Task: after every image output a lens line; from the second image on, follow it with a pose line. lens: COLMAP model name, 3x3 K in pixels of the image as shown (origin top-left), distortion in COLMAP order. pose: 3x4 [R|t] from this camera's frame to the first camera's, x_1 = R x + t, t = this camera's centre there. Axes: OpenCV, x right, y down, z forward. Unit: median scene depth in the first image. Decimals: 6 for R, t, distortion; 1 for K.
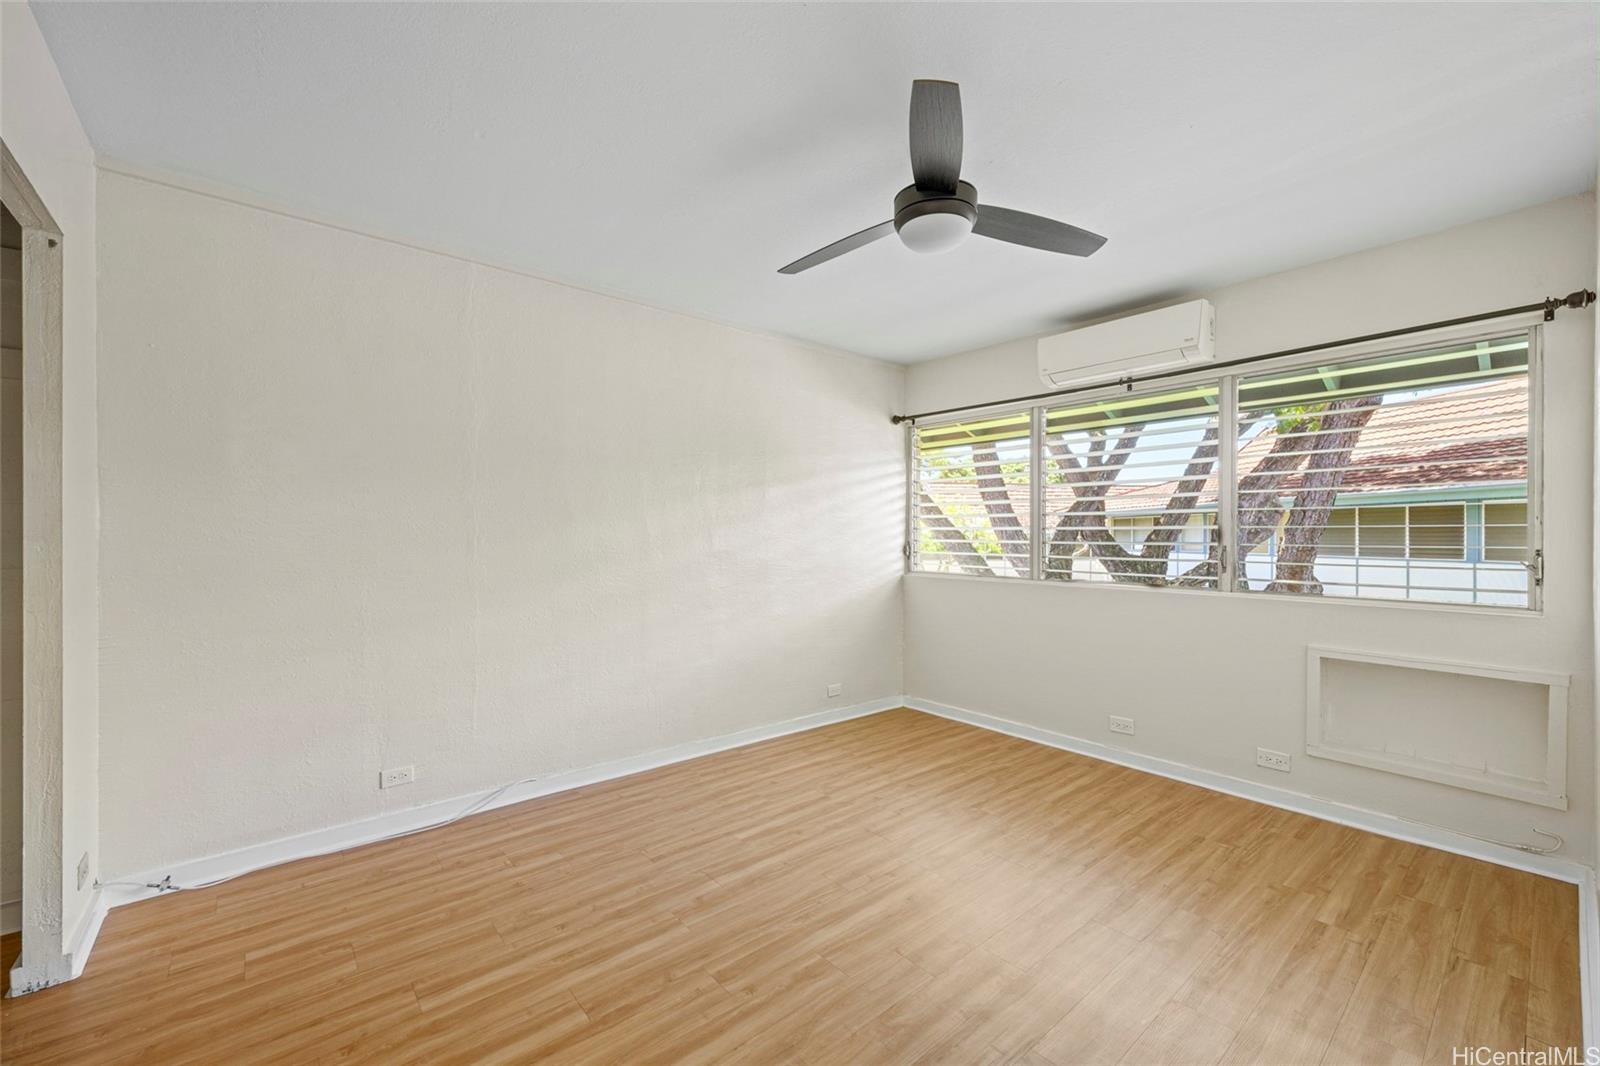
lens RADIAL K [[644.3, 0, 795.9], [0, 644.3, 527.8], [0, 0, 1]] dist [-0.000121, -0.000083]
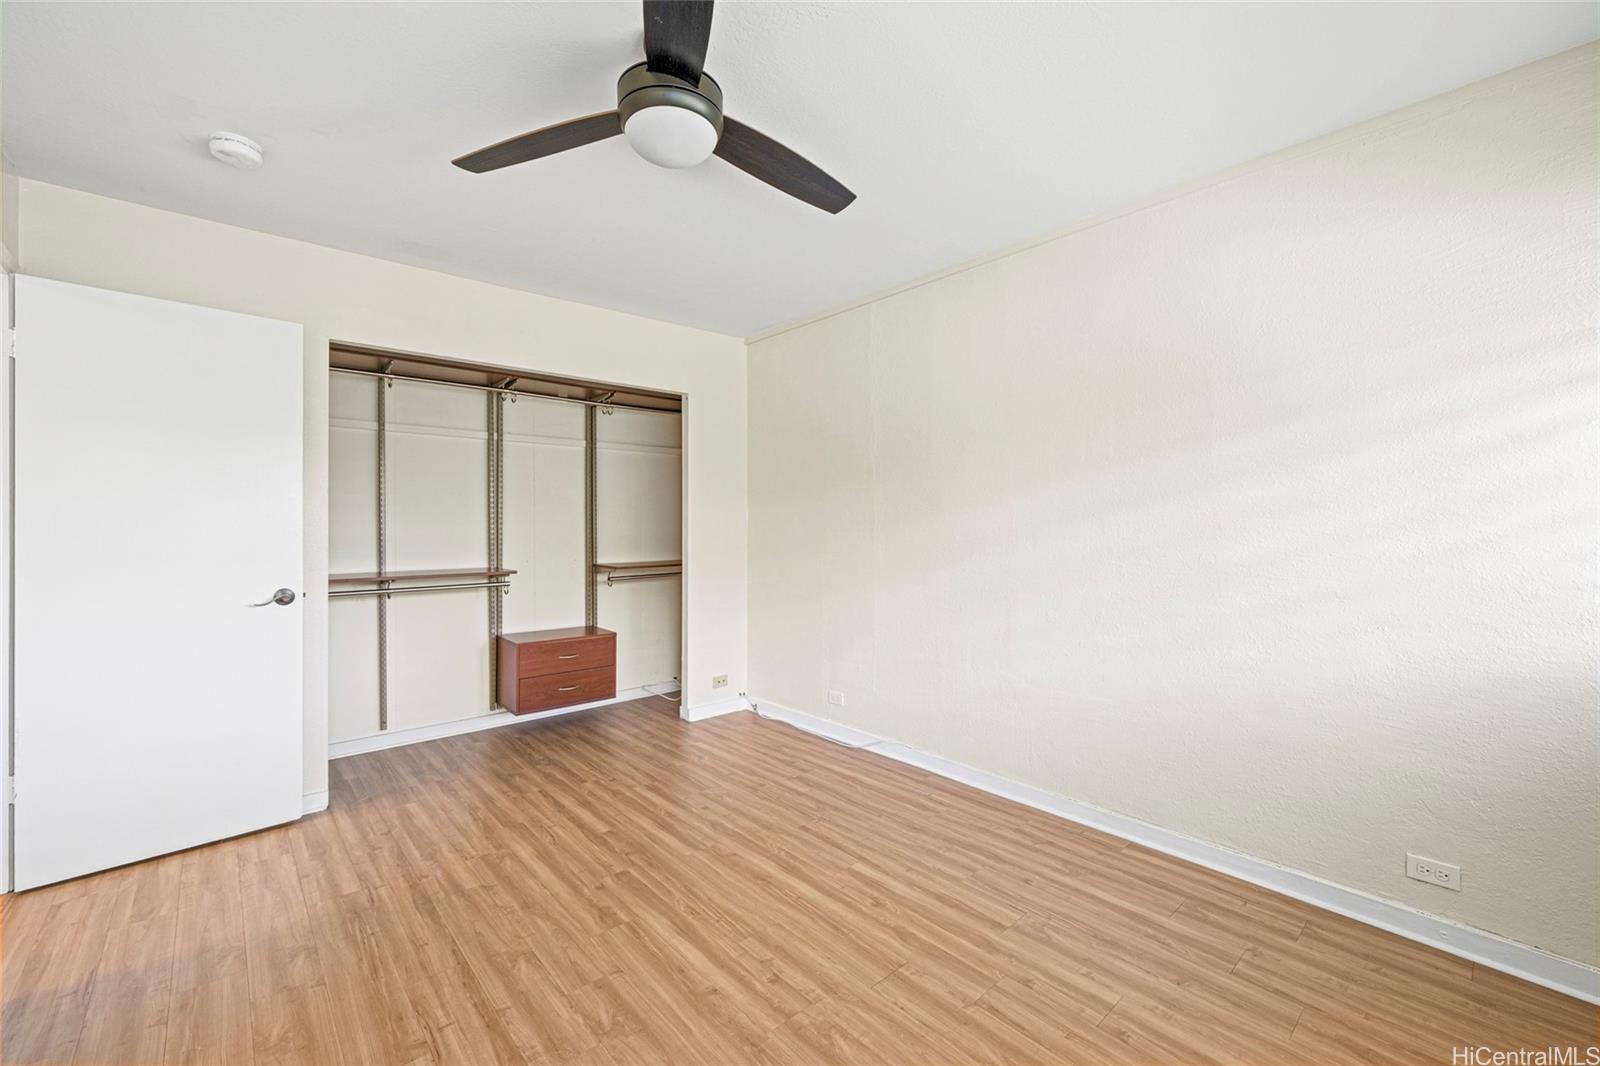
lens RADIAL K [[644.3, 0, 795.9], [0, 644.3, 527.8], [0, 0, 1]] dist [-0.000121, -0.000083]
pose [[0.035046, 0.001359, -0.999385, 0.765815], [0.013264, 0.999910, 0.001824, 0.013573], [0.999298, -0.013320, 0.035025, 0.864181]]
